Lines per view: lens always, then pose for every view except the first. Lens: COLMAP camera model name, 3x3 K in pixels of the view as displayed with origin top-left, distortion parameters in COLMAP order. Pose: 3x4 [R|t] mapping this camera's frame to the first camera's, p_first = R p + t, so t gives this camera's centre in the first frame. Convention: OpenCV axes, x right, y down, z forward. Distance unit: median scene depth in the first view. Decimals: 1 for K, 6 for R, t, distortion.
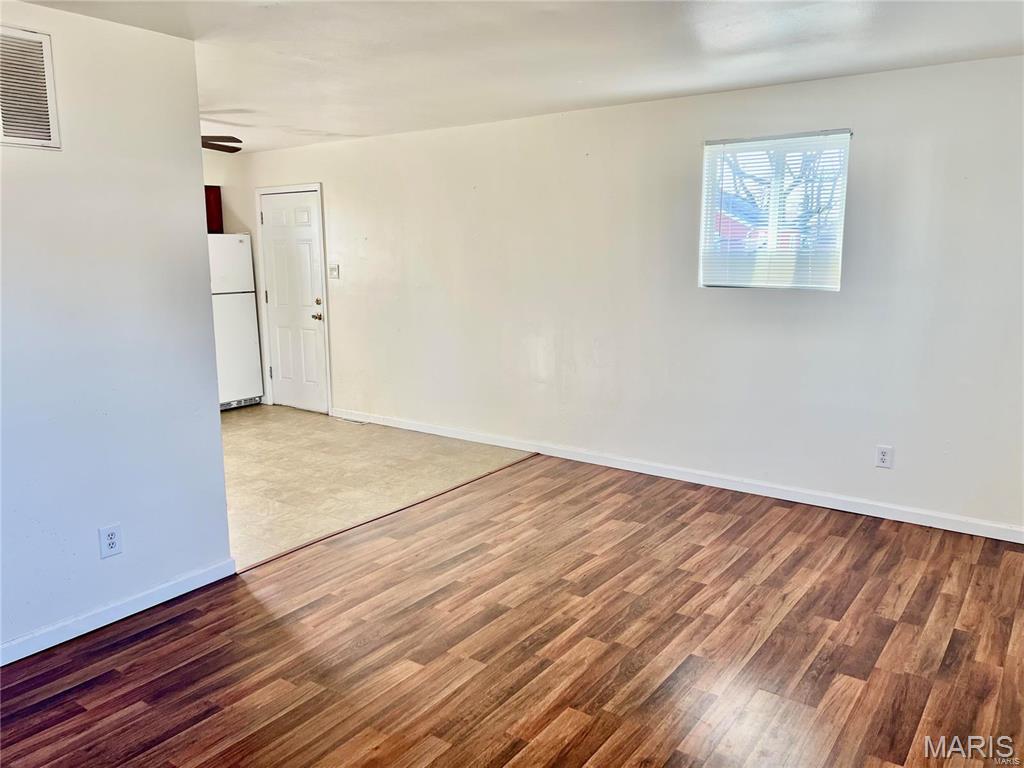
lens RADIAL K [[772.2, 0, 513.1], [0, 772.2, 383.3], [0, 0, 1]] dist [0.031713, -0.016690]
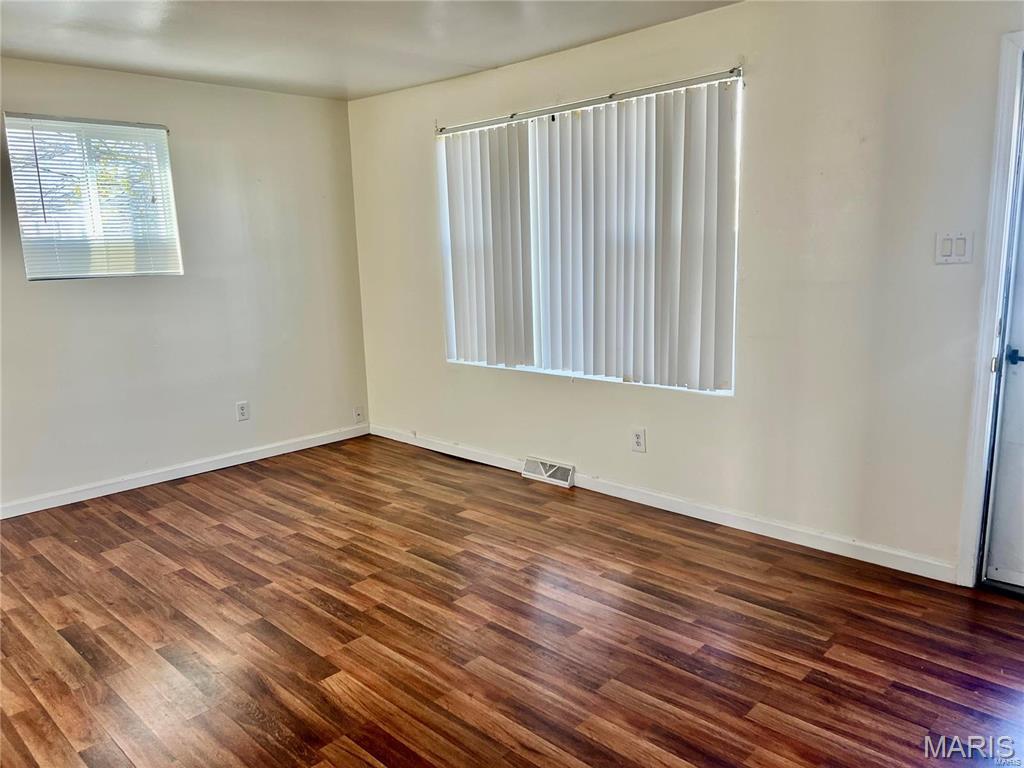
lens RADIAL K [[772.2, 0, 517.0], [0, 772.2, 386.4], [0, 0, 1]] dist [0.031713, -0.016690]
pose [[0.136944, -0.185774, 0.973003, -0.681492], [0.195047, 0.968084, 0.157384, -0.052094], [-0.971186, 0.168229, 0.168808, 0.426915]]
